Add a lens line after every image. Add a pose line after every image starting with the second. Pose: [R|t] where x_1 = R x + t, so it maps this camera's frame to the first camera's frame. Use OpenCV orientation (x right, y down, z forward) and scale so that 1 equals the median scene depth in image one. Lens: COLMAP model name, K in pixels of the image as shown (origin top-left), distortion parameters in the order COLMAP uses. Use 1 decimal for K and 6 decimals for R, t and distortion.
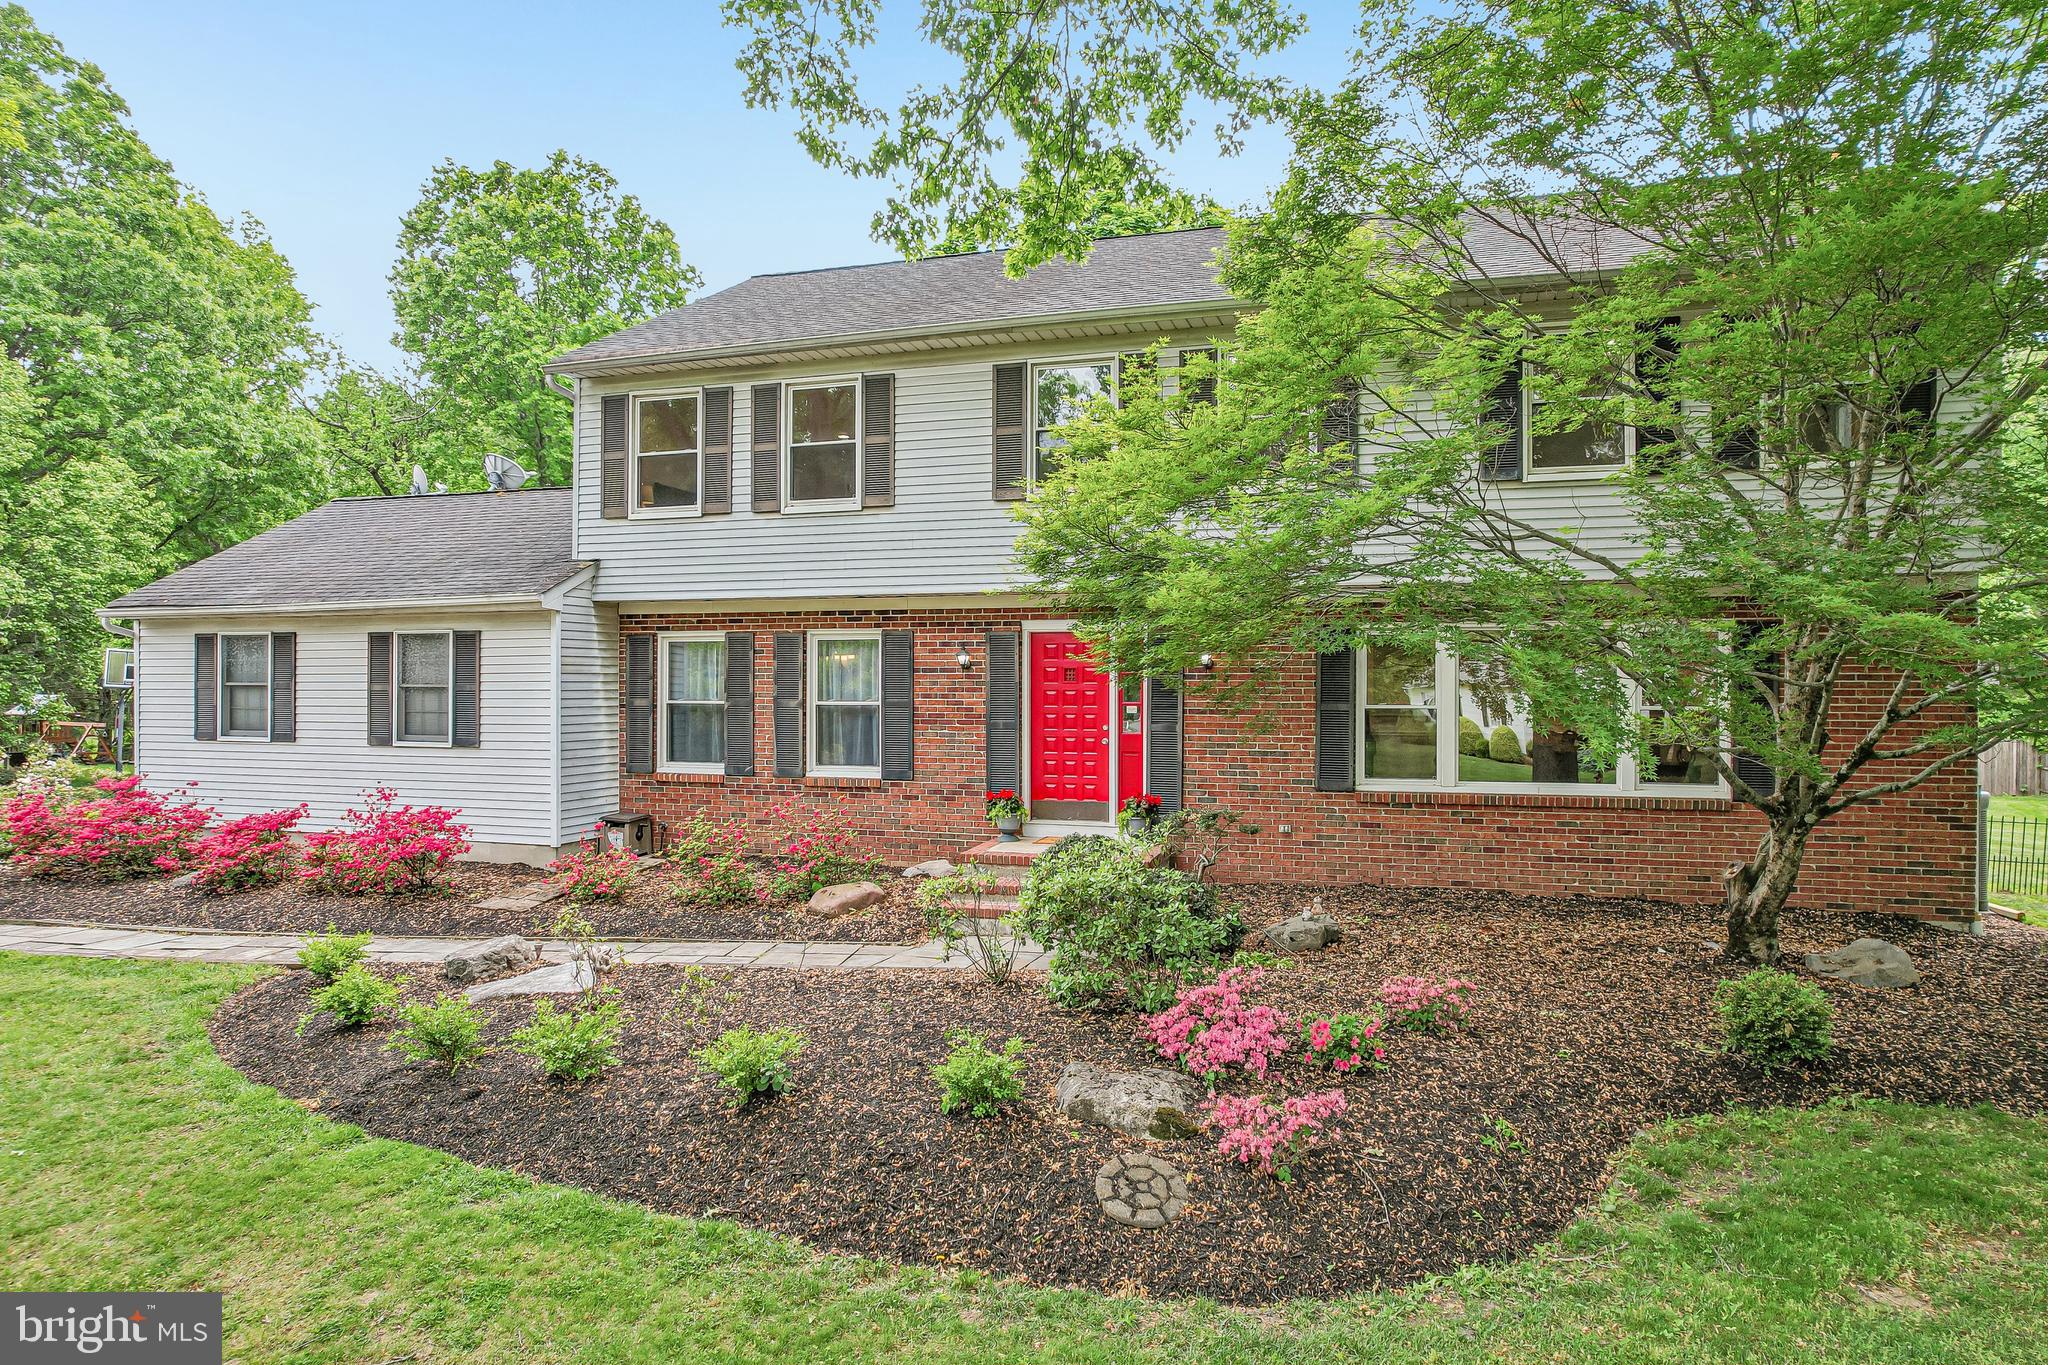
lens RADIAL K [[1318.8, 0, 1024.0], [0, 1318.8, 682.5], [0, 0, 1]] dist [-0.069769, 0.039794]
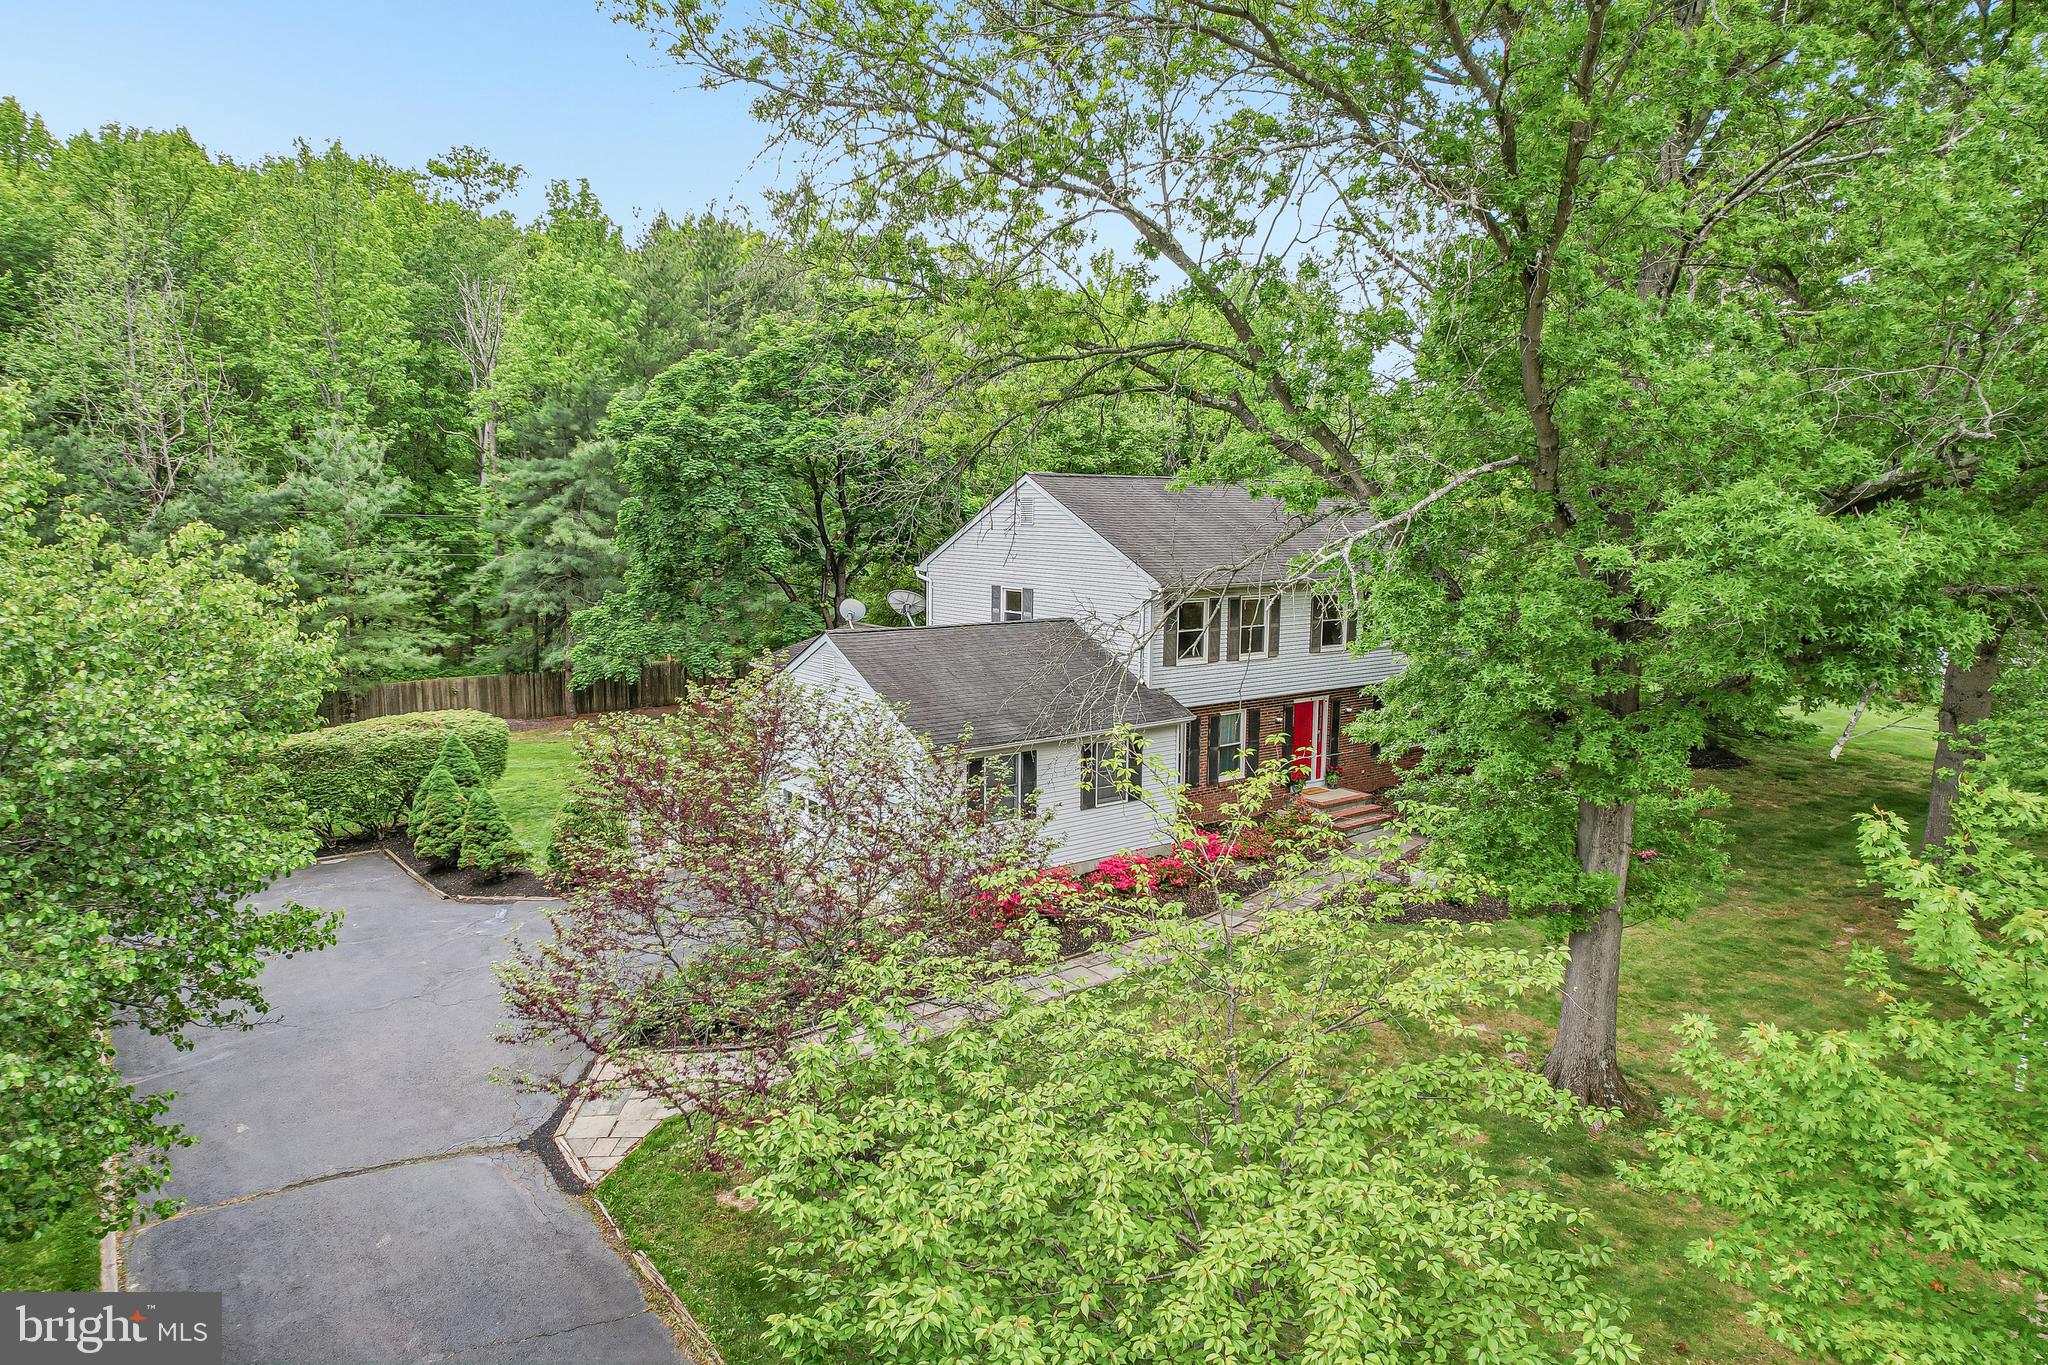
lens RADIAL K [[1303.8, 0, 1033.4], [0, 1303.8, 692.0], [0, 0, 1]] dist [-0.061512, 0.001112]
pose [[0.561945, -0.124961, 0.817681, -1.988439], [-0.016099, 0.986684, 0.161853, -0.395303], [-0.827018, -0.104117, 0.552450, 0.125274]]
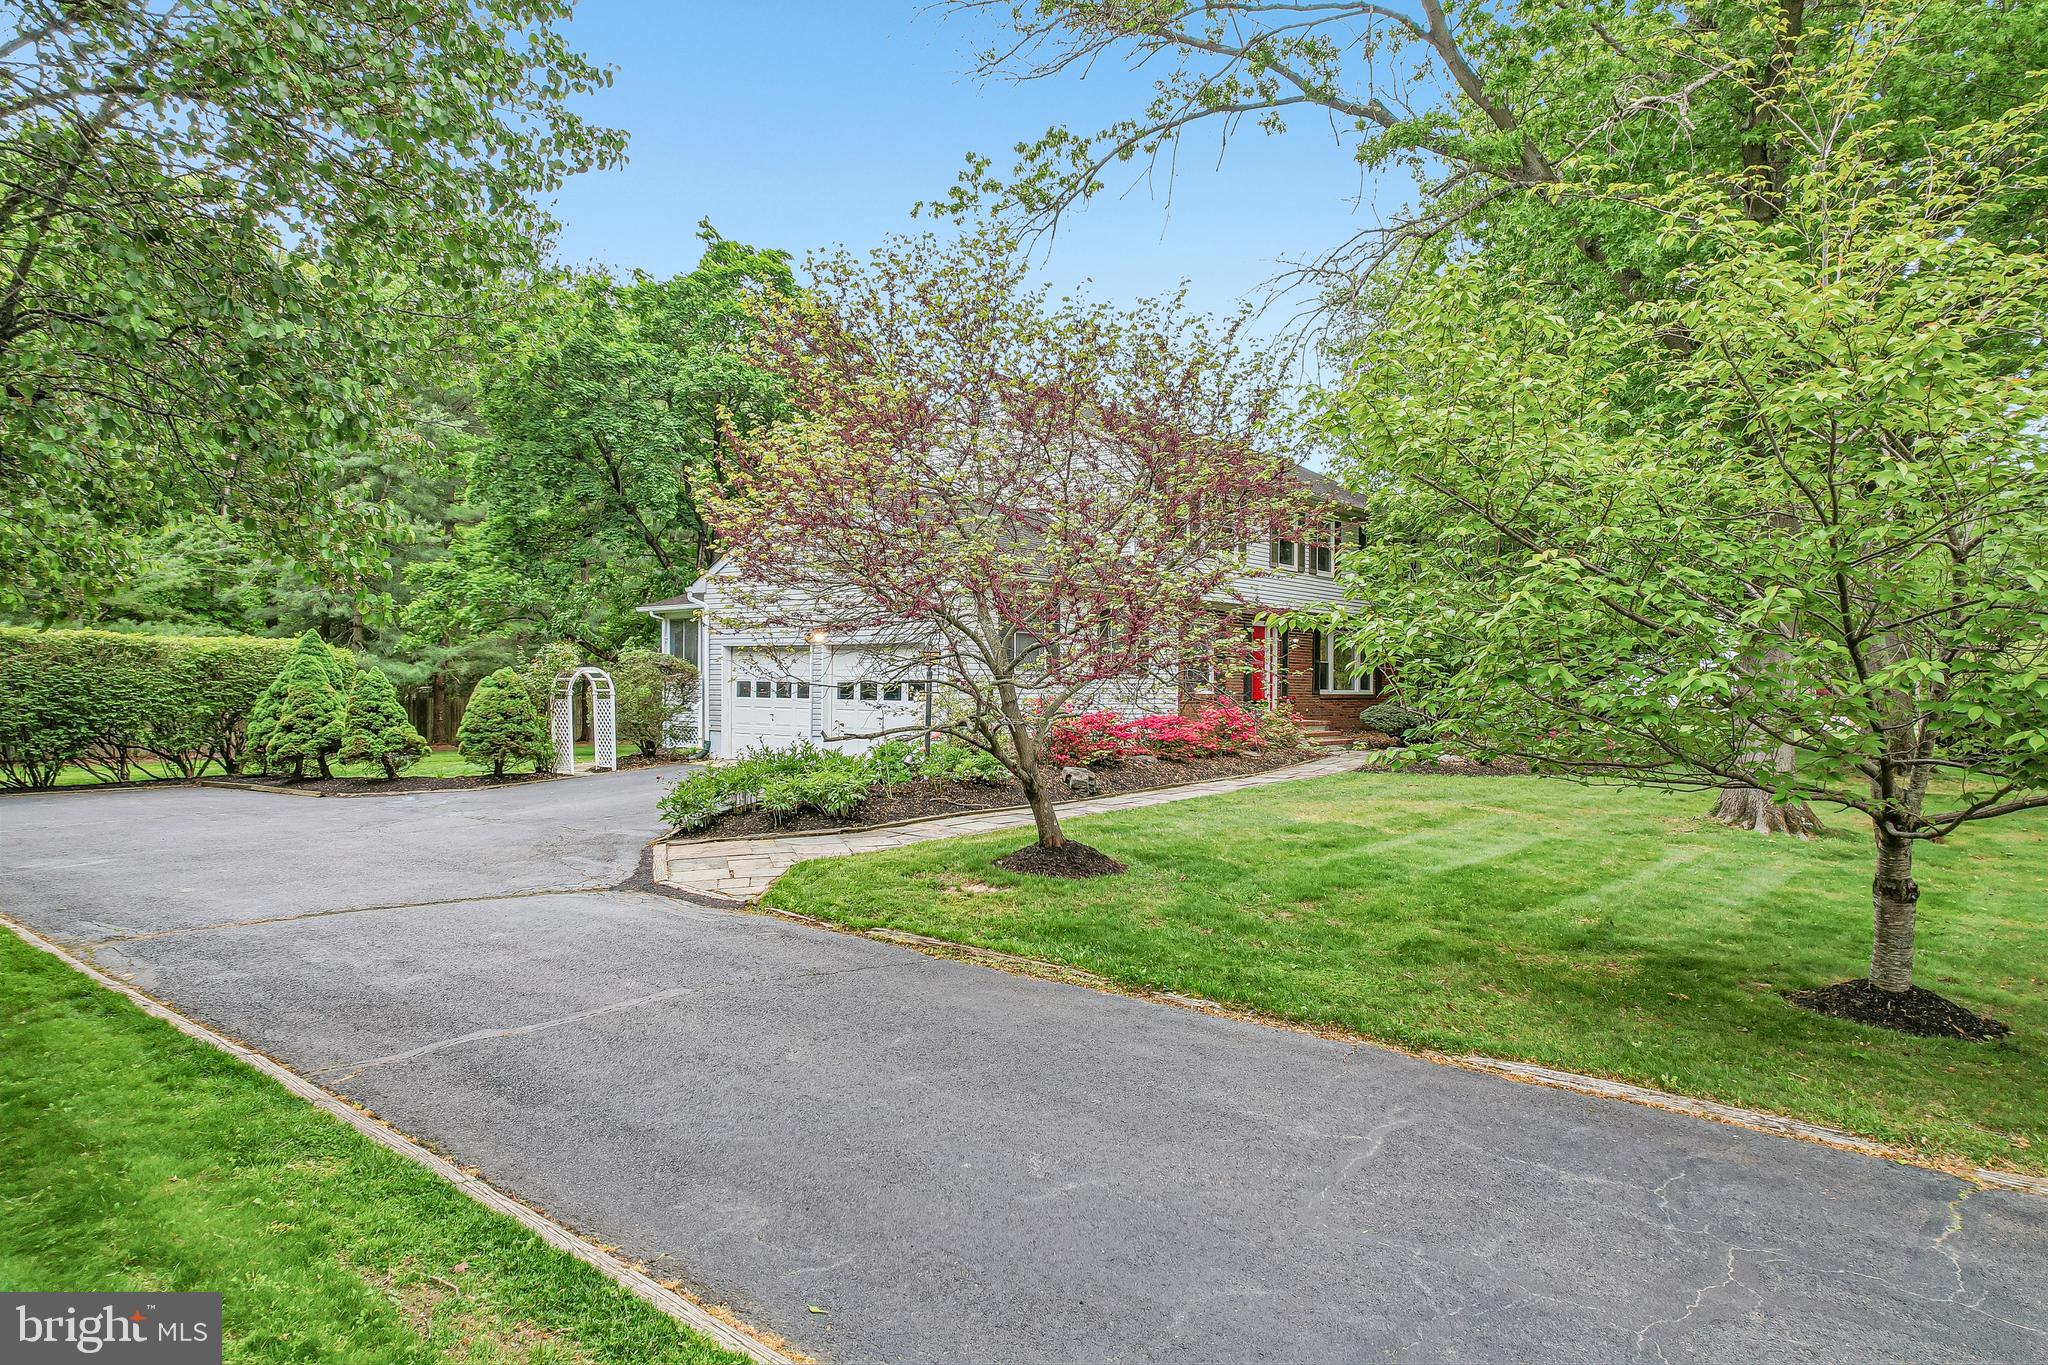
lens RADIAL K [[1303.8, 0, 1033.4], [0, 1303.8, 692.0], [0, 0, 1]] dist [-0.061512, 0.001112]
pose [[0.351800, -0.006999, 0.936049, -2.062020], [-0.020008, 0.999687, 0.014995, 0.044897], [-0.935861, -0.024004, 0.351550, 0.541618]]
